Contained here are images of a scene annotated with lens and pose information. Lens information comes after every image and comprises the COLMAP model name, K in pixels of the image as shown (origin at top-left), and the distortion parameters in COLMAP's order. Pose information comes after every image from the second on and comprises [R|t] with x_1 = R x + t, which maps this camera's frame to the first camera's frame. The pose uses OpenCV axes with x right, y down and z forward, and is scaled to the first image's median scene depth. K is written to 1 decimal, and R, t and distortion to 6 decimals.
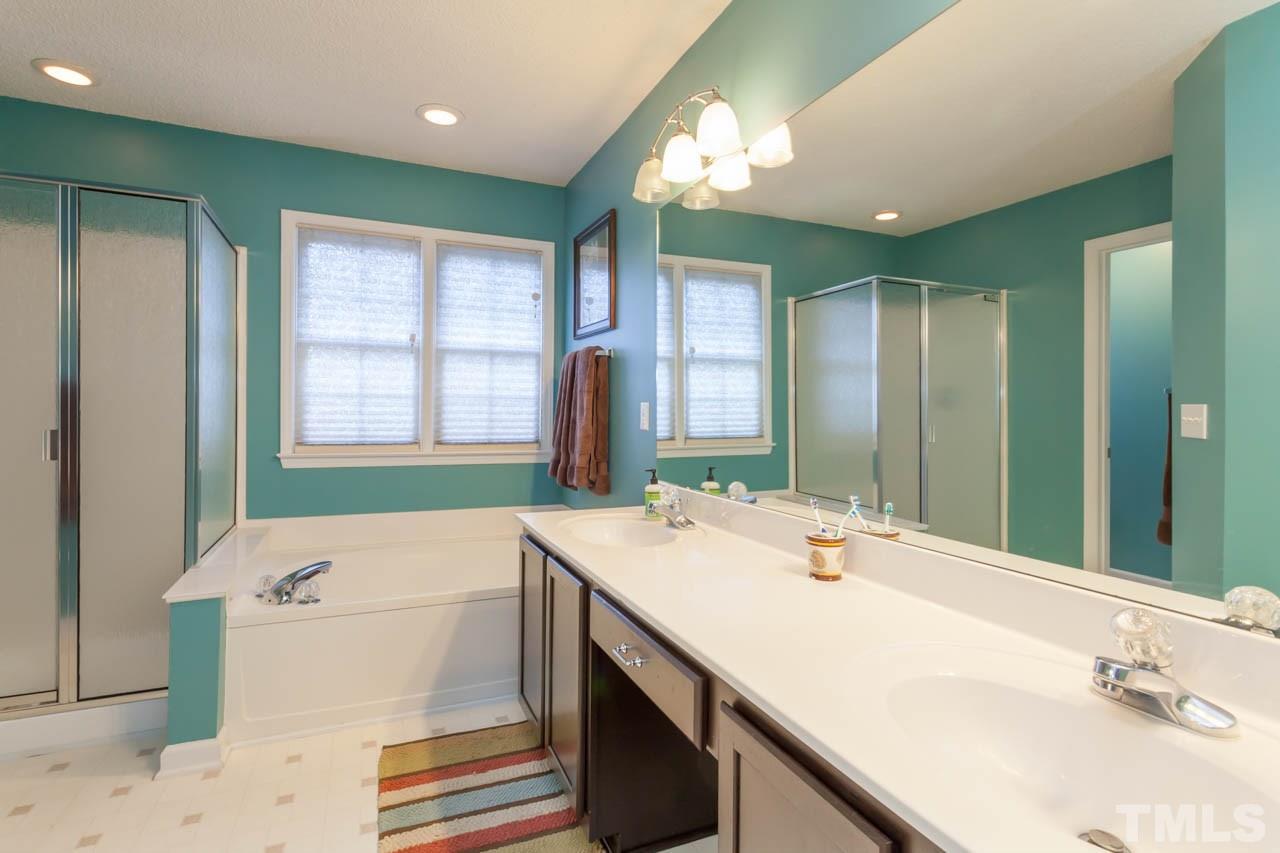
lens RADIAL K [[618.0, 0, 639.4], [0, 618.0, 421.9], [0, 0, 1]] dist [-0.005806, -0.000172]
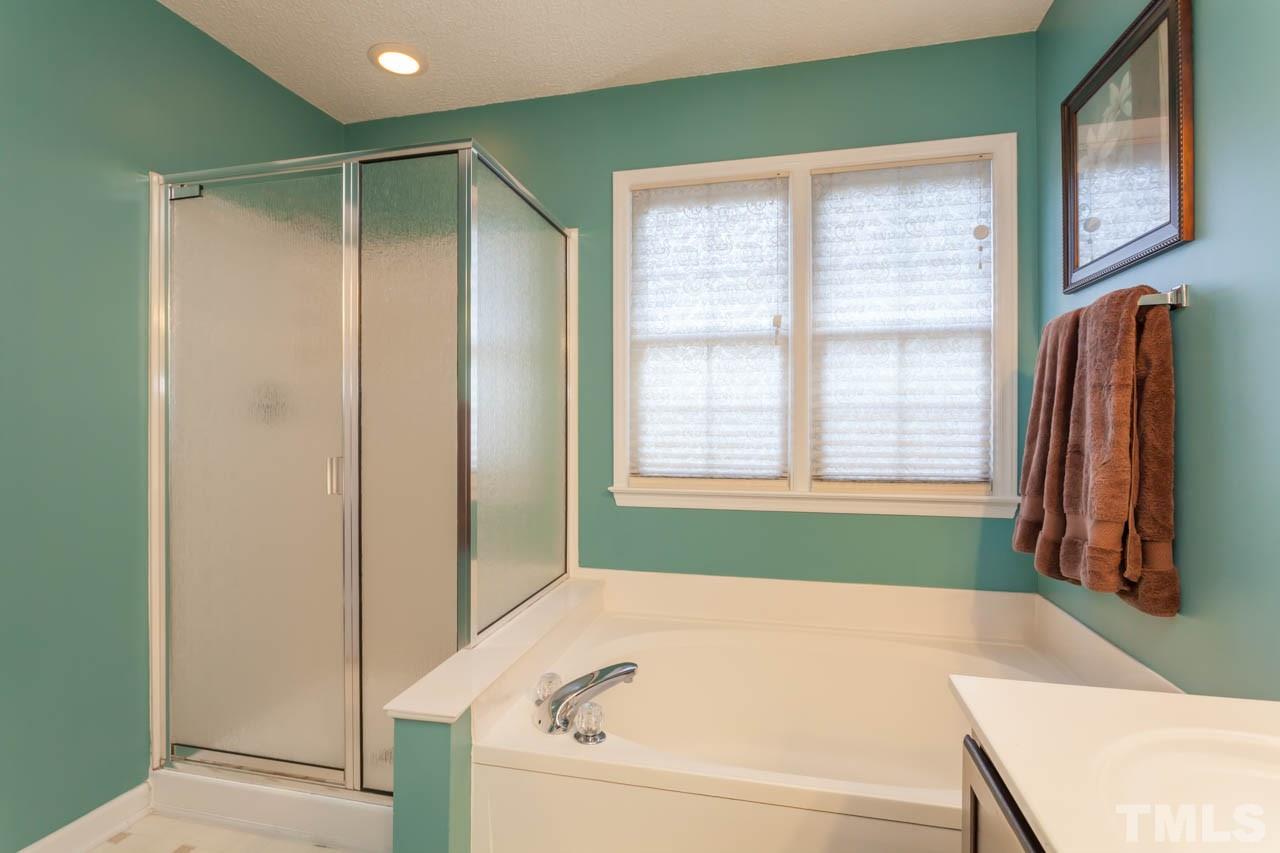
lens RADIAL K [[618.0, 0, 639.4], [0, 618.0, 421.9], [0, 0, 1]] dist [-0.005806, -0.000172]
pose [[0.794253, -0.014377, -0.607417, -0.079386], [-0.002057, 0.999651, -0.026351, -0.008618], [0.607584, 0.022179, 0.793946, 0.376906]]
